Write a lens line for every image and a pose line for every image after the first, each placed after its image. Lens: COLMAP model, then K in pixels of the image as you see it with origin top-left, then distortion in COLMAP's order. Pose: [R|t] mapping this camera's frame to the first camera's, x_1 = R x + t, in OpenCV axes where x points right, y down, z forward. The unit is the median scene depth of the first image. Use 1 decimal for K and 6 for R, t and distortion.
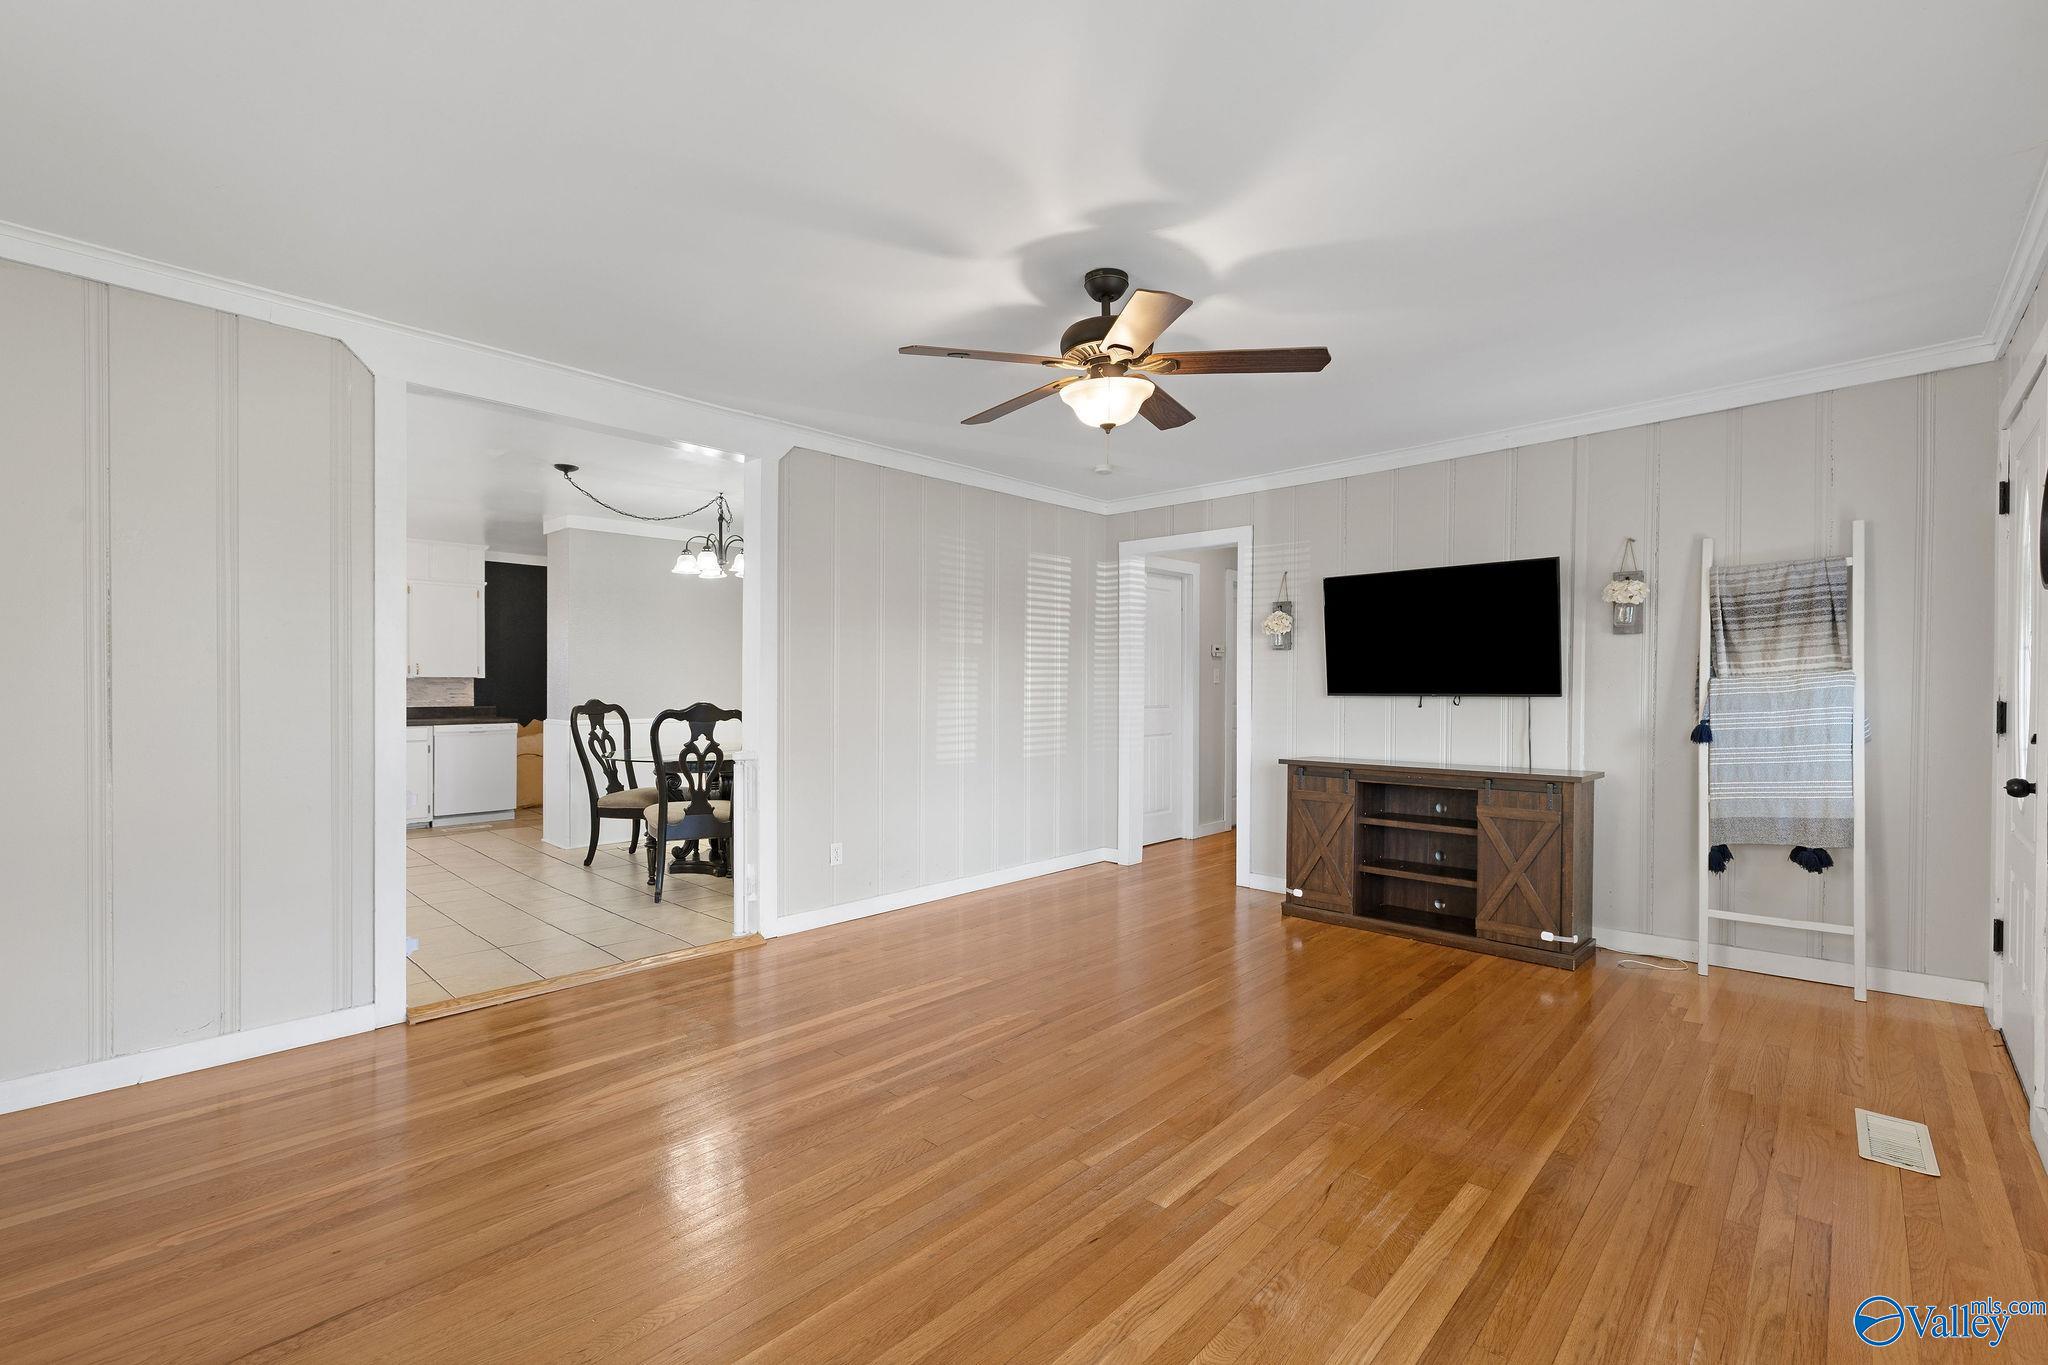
lens RADIAL K [[878.0, 0, 1025.1], [0, 878.0, 684.4], [0, 0, 1]] dist [0.004771, 0.000027]
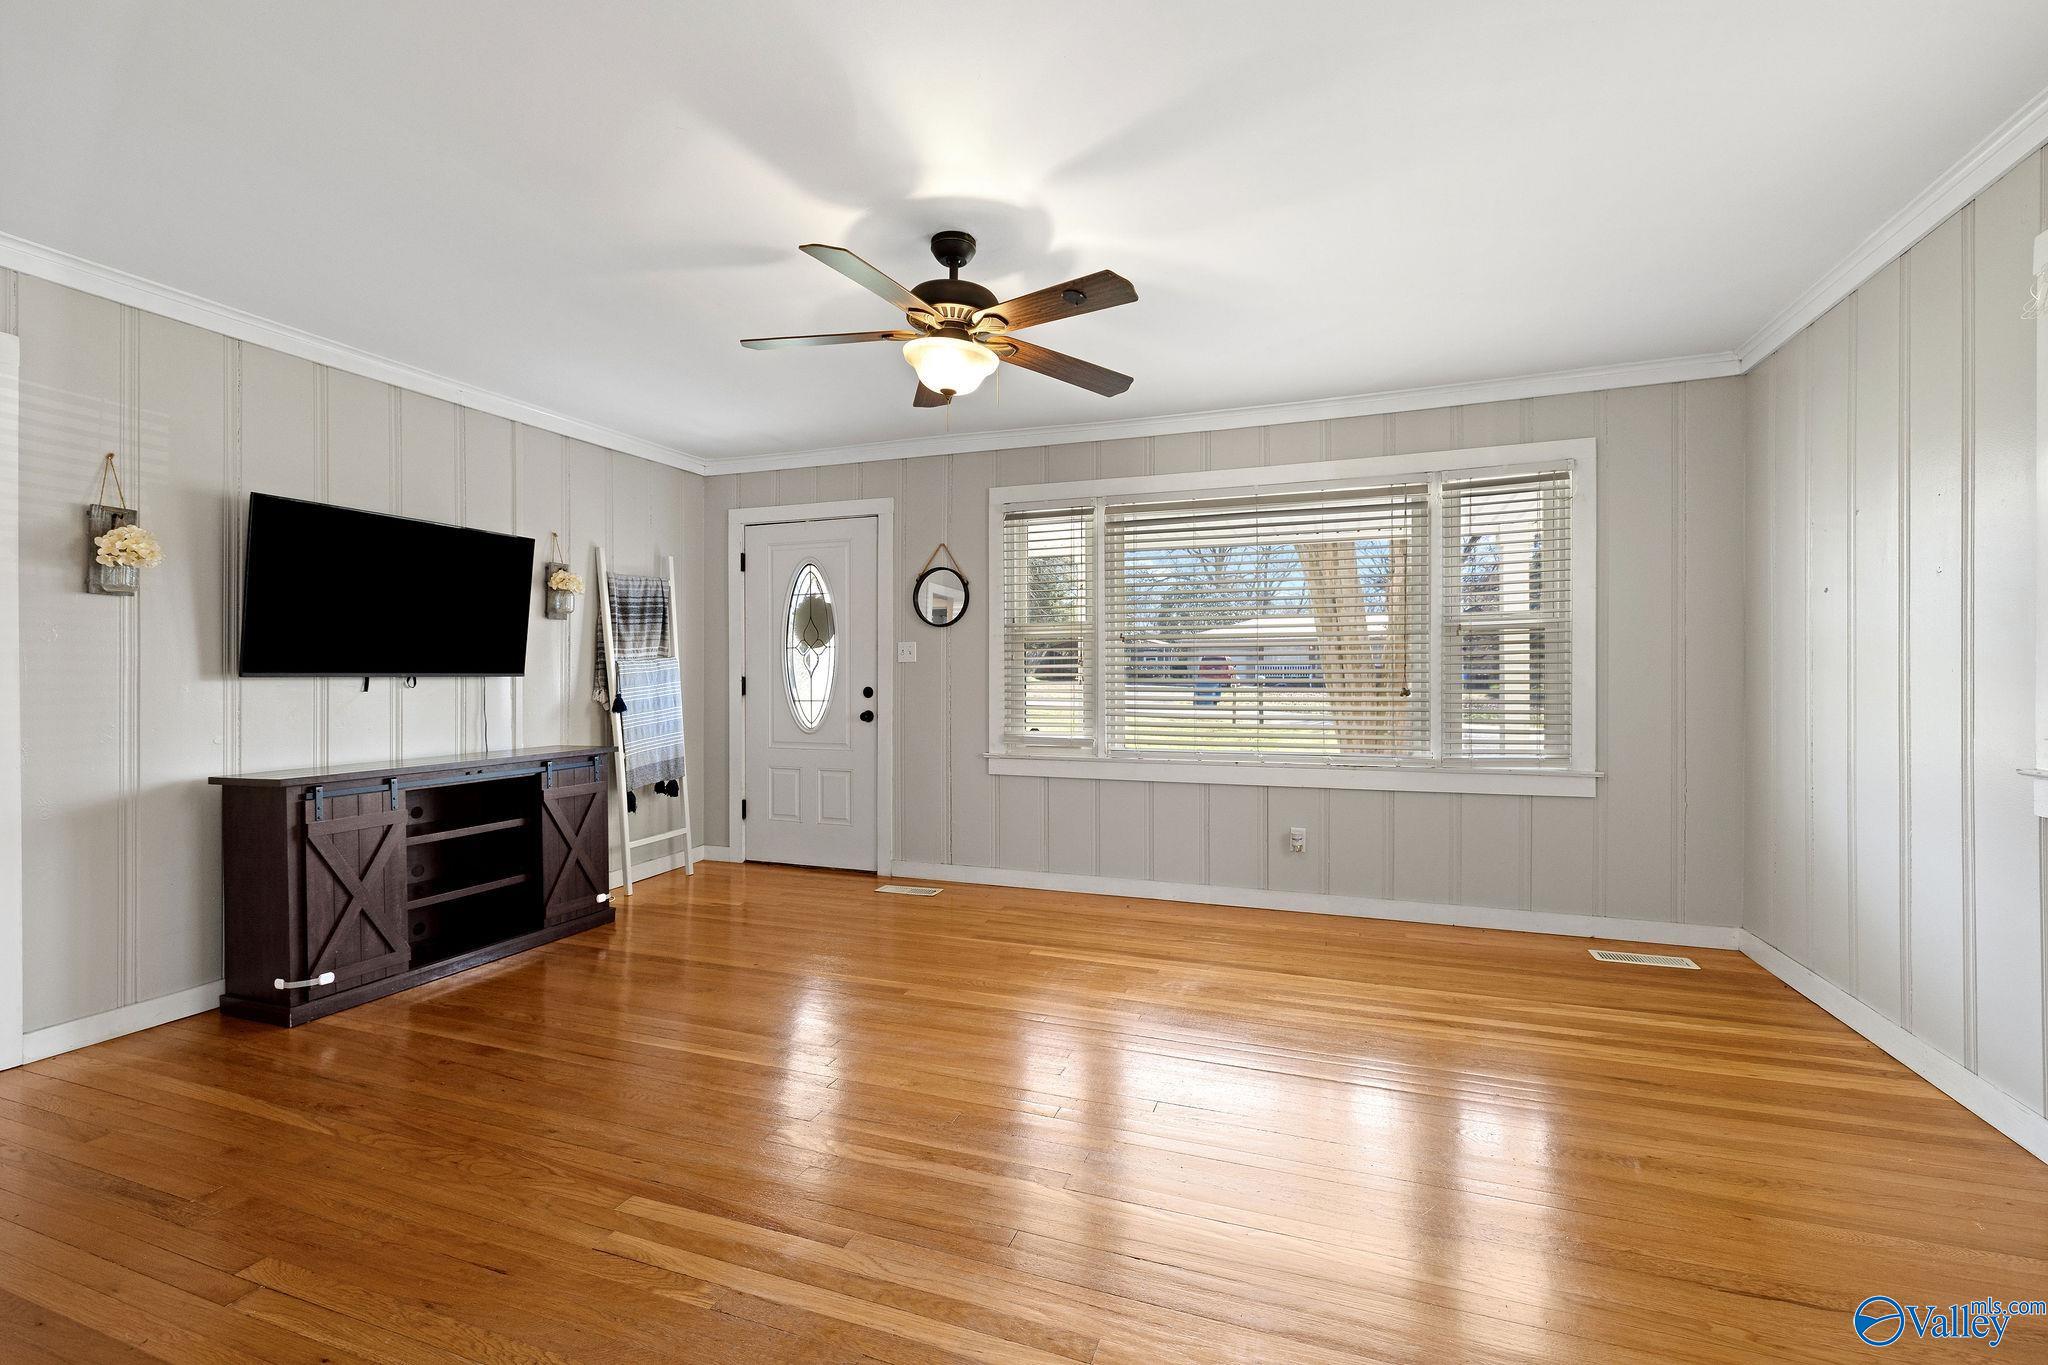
lens RADIAL K [[878.0, 0, 1025.1], [0, 878.0, 684.6], [0, 0, 1]] dist [0.004771, 0.000027]
pose [[-0.395121, -0.010109, 0.918573, -0.619379], [-0.004054, 0.999949, 0.009261, 0.013204], [-0.918620, -0.000064, -0.395142, 0.976391]]
